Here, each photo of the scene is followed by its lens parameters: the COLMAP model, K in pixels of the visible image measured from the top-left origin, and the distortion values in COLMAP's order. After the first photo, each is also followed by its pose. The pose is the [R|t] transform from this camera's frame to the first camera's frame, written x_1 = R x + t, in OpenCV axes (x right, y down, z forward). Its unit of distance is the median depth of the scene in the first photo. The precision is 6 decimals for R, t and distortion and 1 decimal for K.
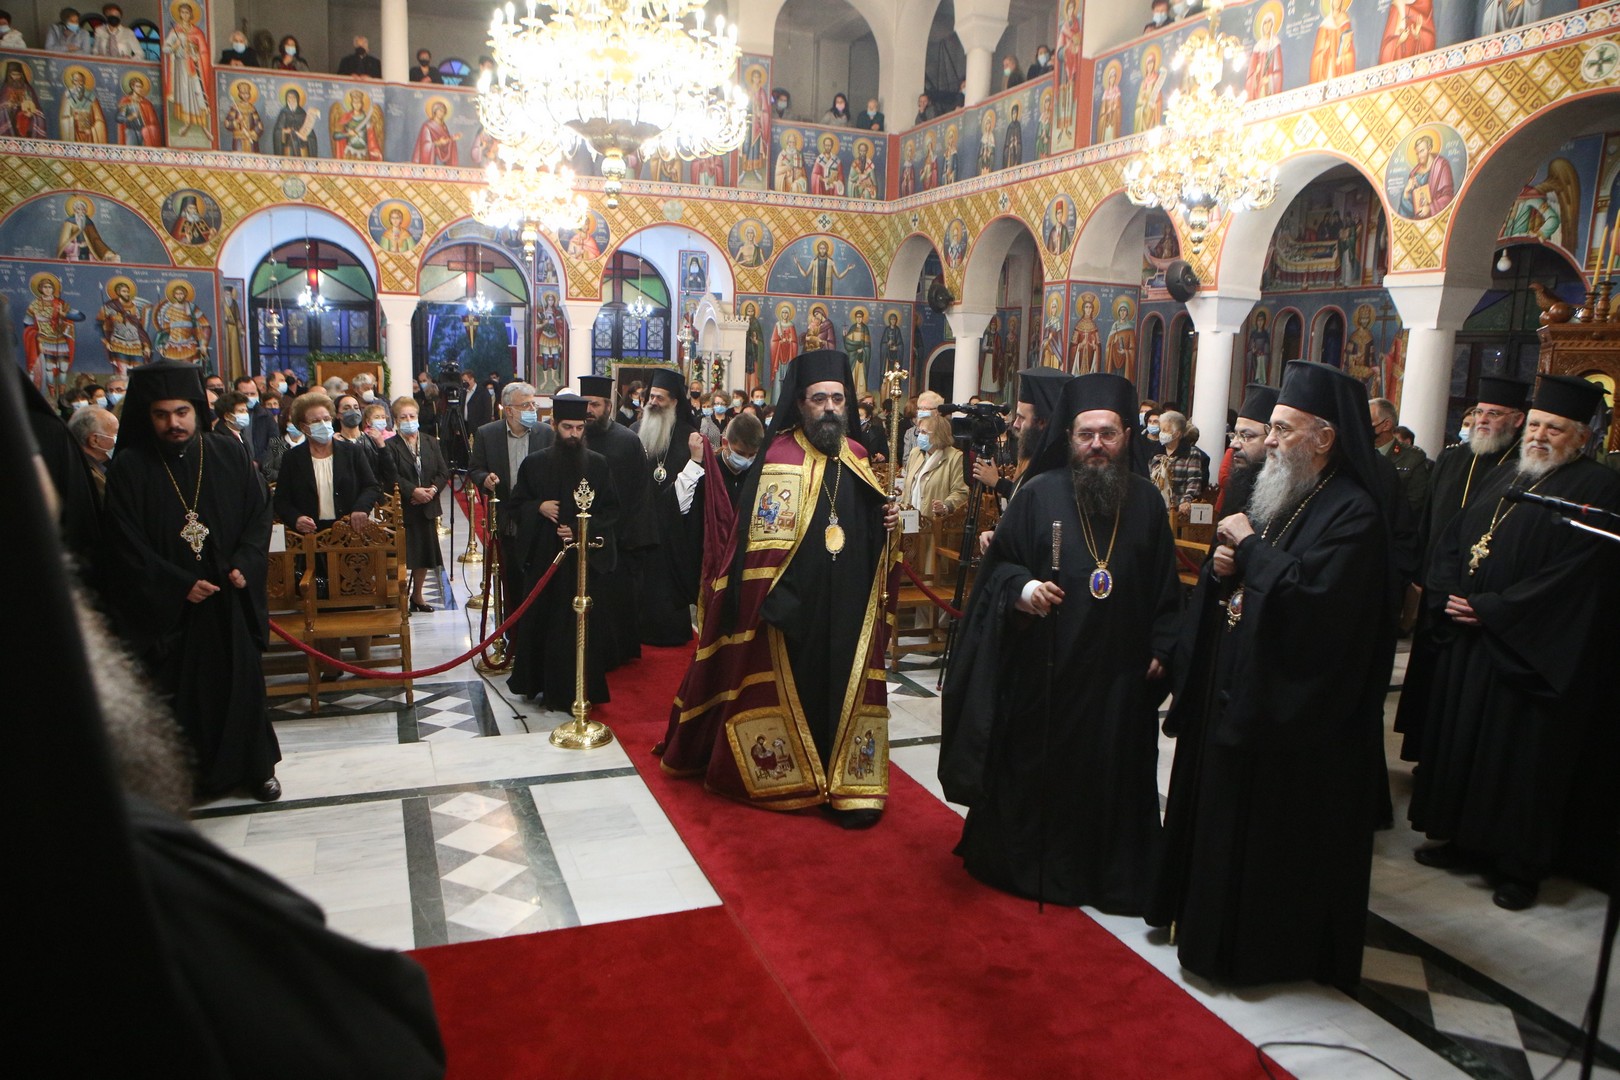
lens RADIAL K [[1112.6, 0, 808.1], [0, 1112.6, 536.2], [0, 0, 1]] dist [-0.103429, 0.074064]
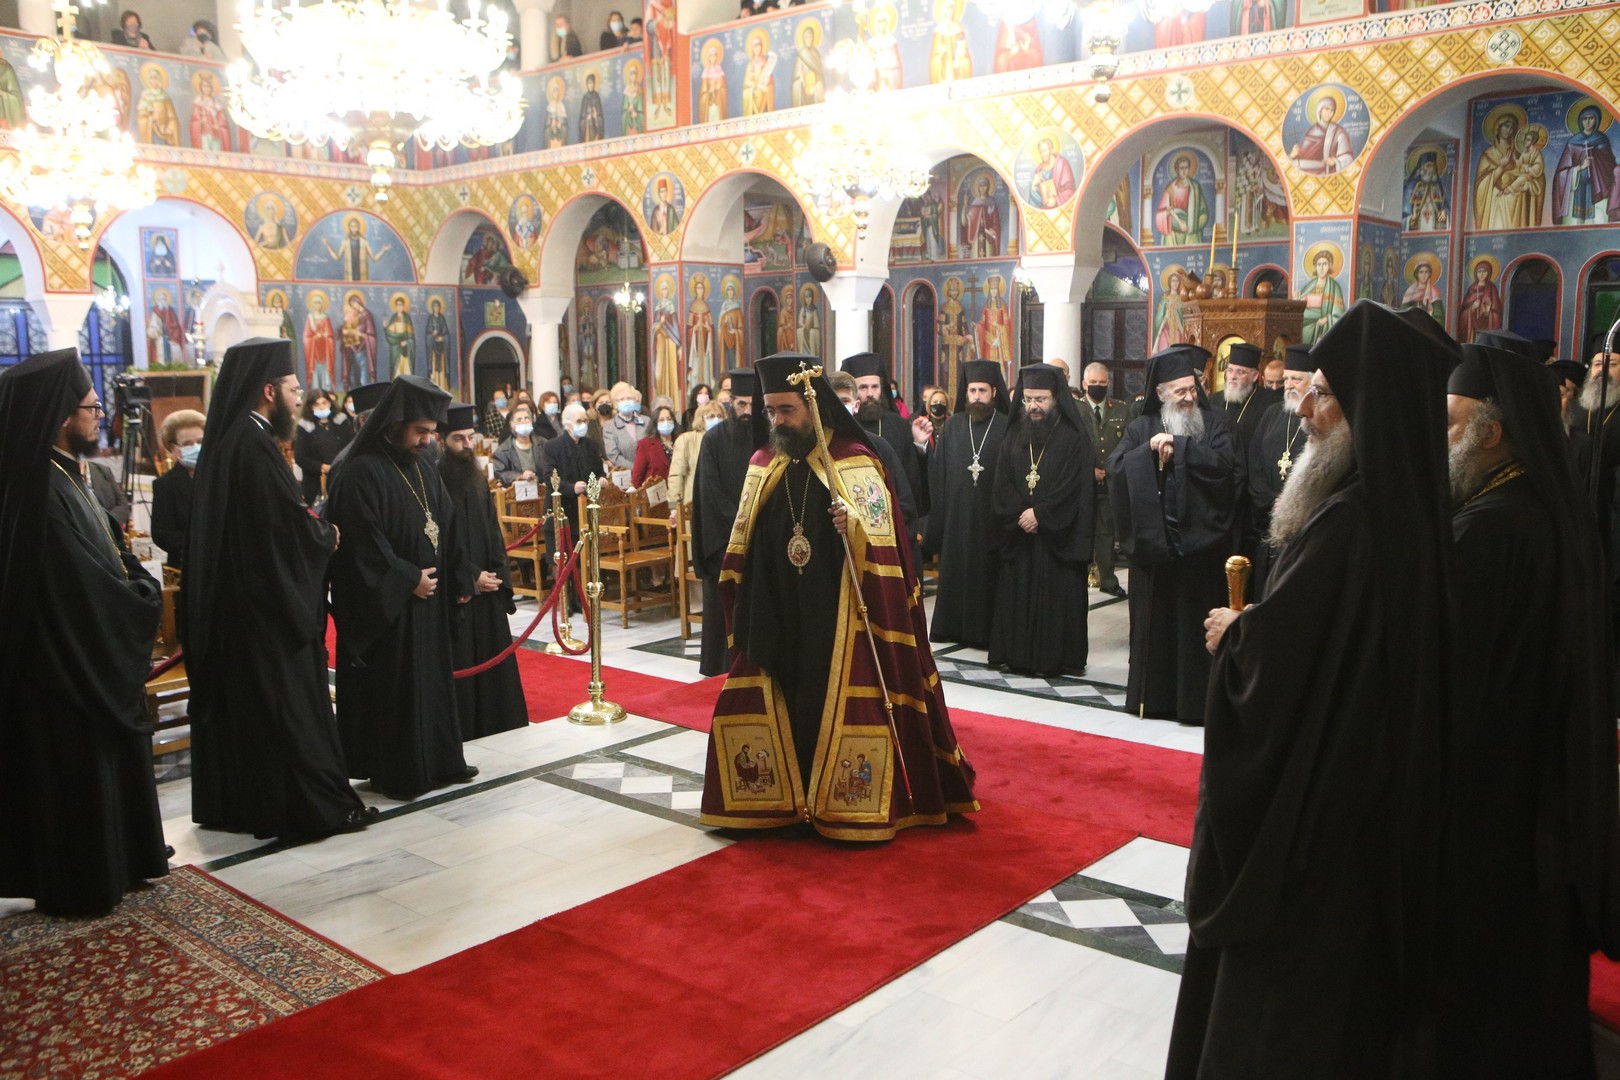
lens RADIAL K [[1365.8, 0, 815.5], [0, 1365.8, 534.4], [0, 0, 1]] dist [-0.109317, 0.182186]
pose [[0.878325, -0.105374, 0.466307, -0.237864], [0.112827, 0.993542, 0.011999, 0.006120], [-0.464560, 0.042073, 0.884542, -0.103412]]
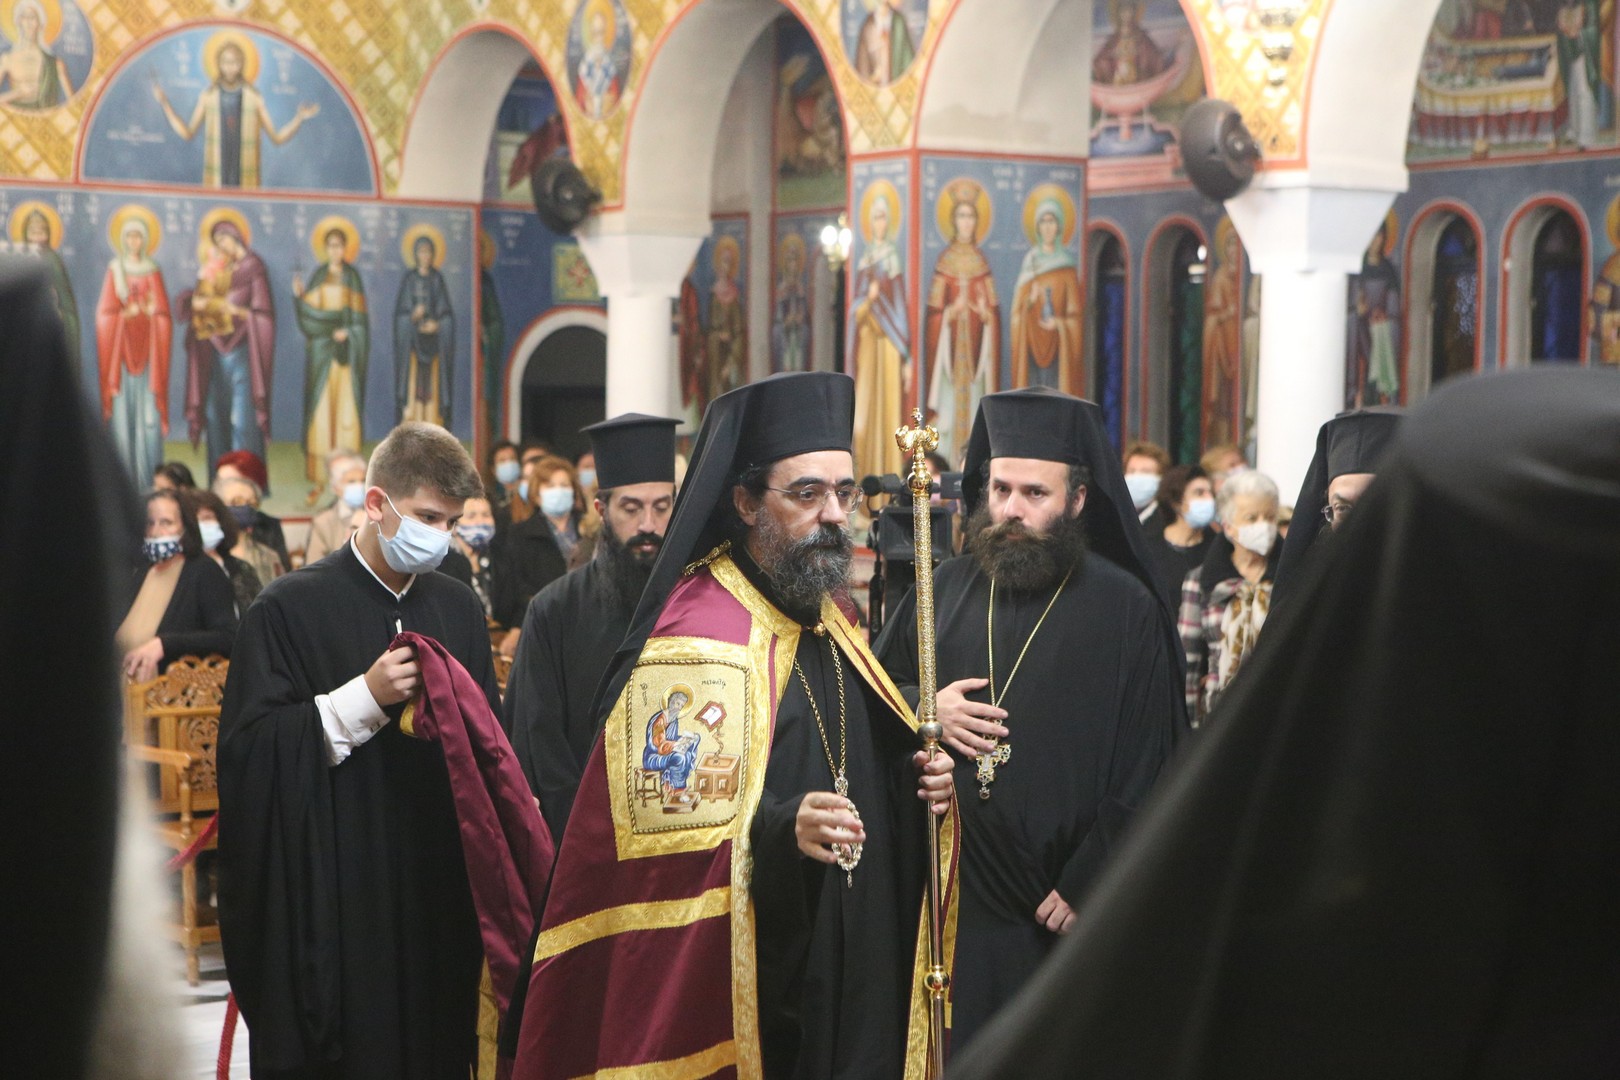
lens RADIAL K [[3044.6, 0, 810.0], [0, 3044.6, 540.0], [0, 0, 1]] dist [0.217594, -0.290113]
pose [[0.969217, -0.037083, 0.243399, -0.071785], [0.059583, 0.994535, -0.085737, -0.000148], [-0.238890, 0.097600, 0.966129, -0.039540]]
